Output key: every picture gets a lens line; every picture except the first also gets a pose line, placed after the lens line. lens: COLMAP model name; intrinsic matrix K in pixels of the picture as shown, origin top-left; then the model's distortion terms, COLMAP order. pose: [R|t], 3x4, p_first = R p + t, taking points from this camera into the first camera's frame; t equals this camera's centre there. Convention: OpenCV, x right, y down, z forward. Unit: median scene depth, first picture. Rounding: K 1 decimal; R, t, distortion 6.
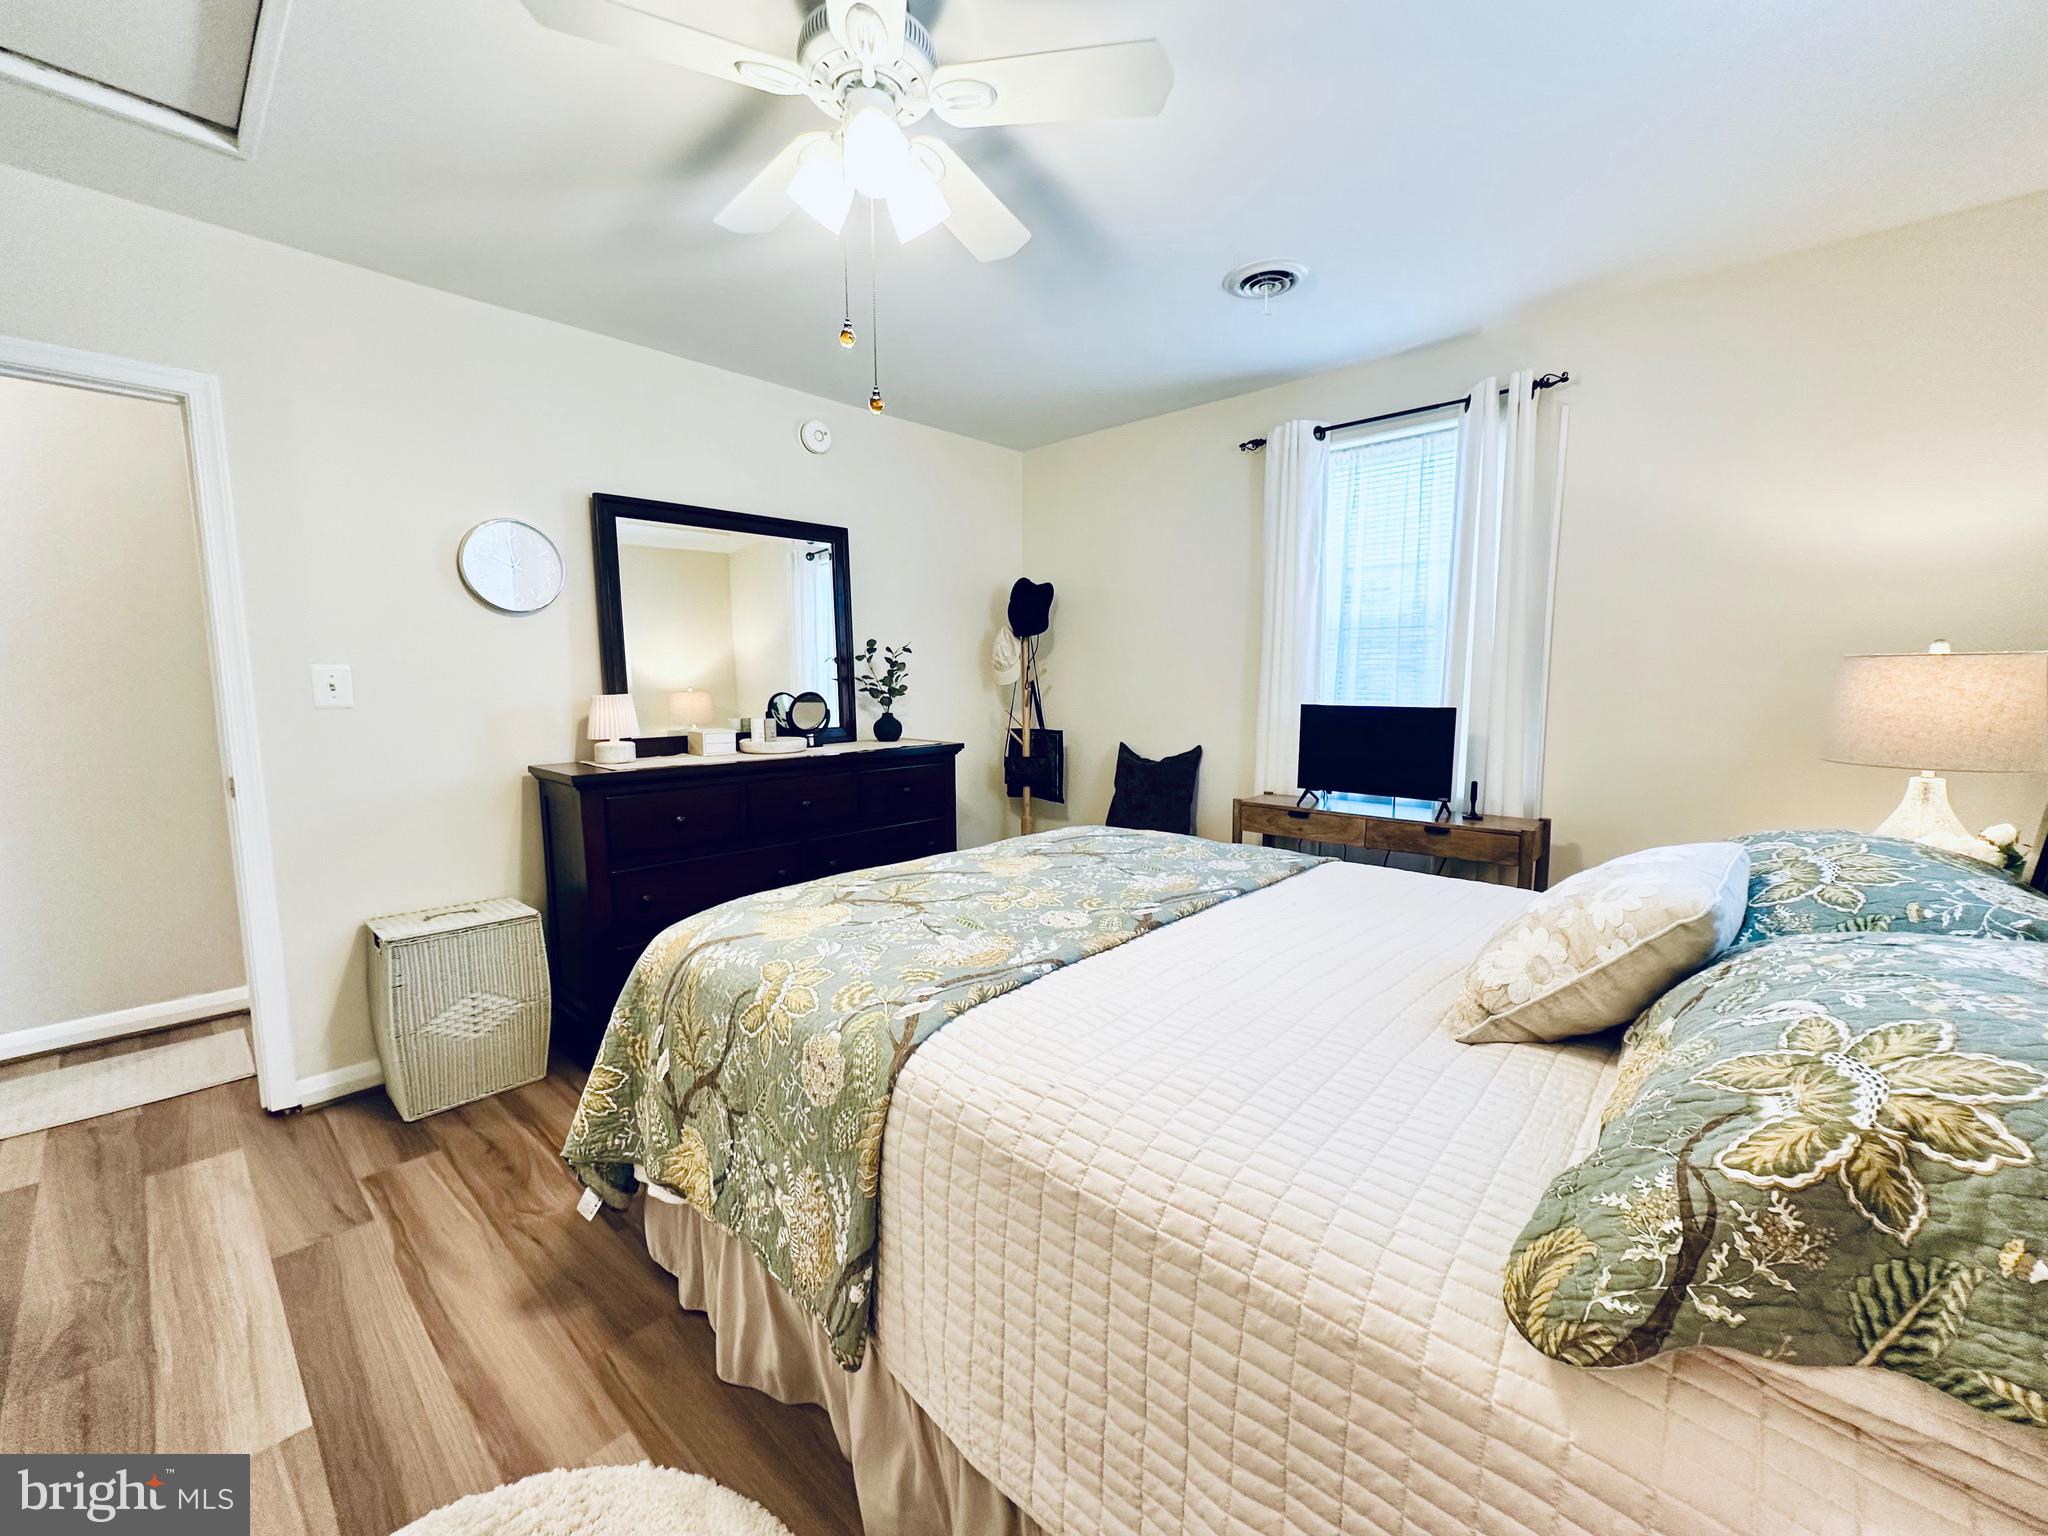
lens RADIAL K [[828.7, 0, 1024.0], [0, 828.7, 770.2], [0, 0, 1]] dist [-0.001492, 0.000005]
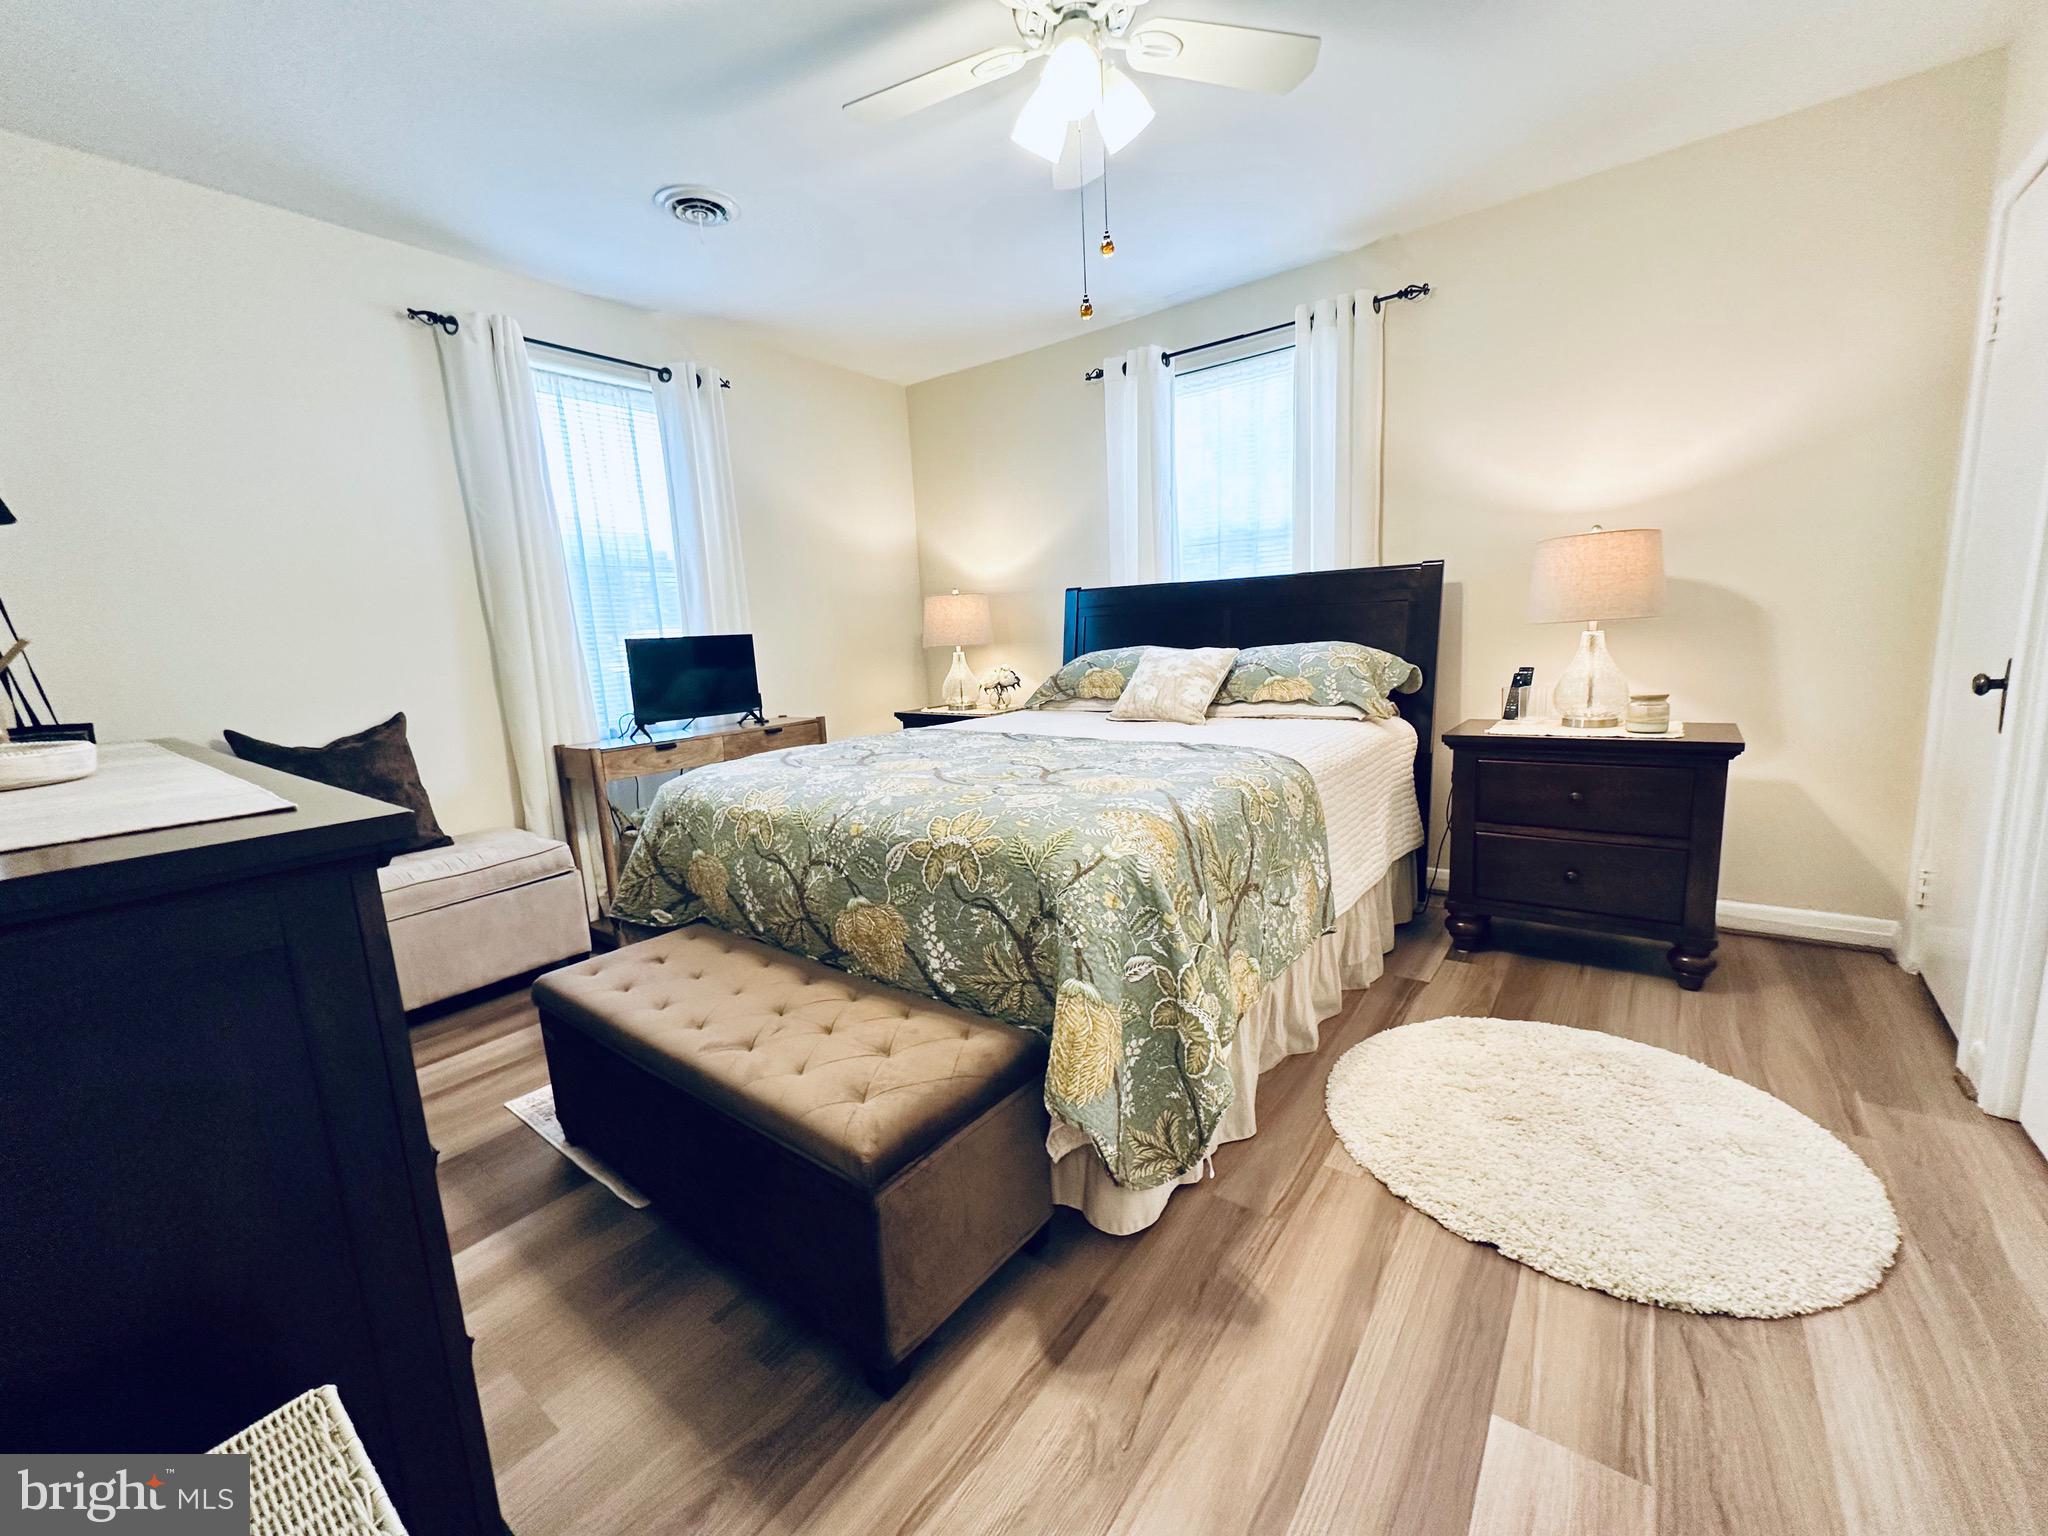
lens RADIAL K [[828.7, 0, 1024.0], [0, 828.7, 770.2], [0, 0, 1]] dist [-0.001492, 0.000005]
pose [[-0.097473, -0.158549, 0.982528, -0.765307], [0.158039, 0.972237, 0.172567, -0.025683], [-0.982610, 0.172098, -0.069710, 0.705116]]
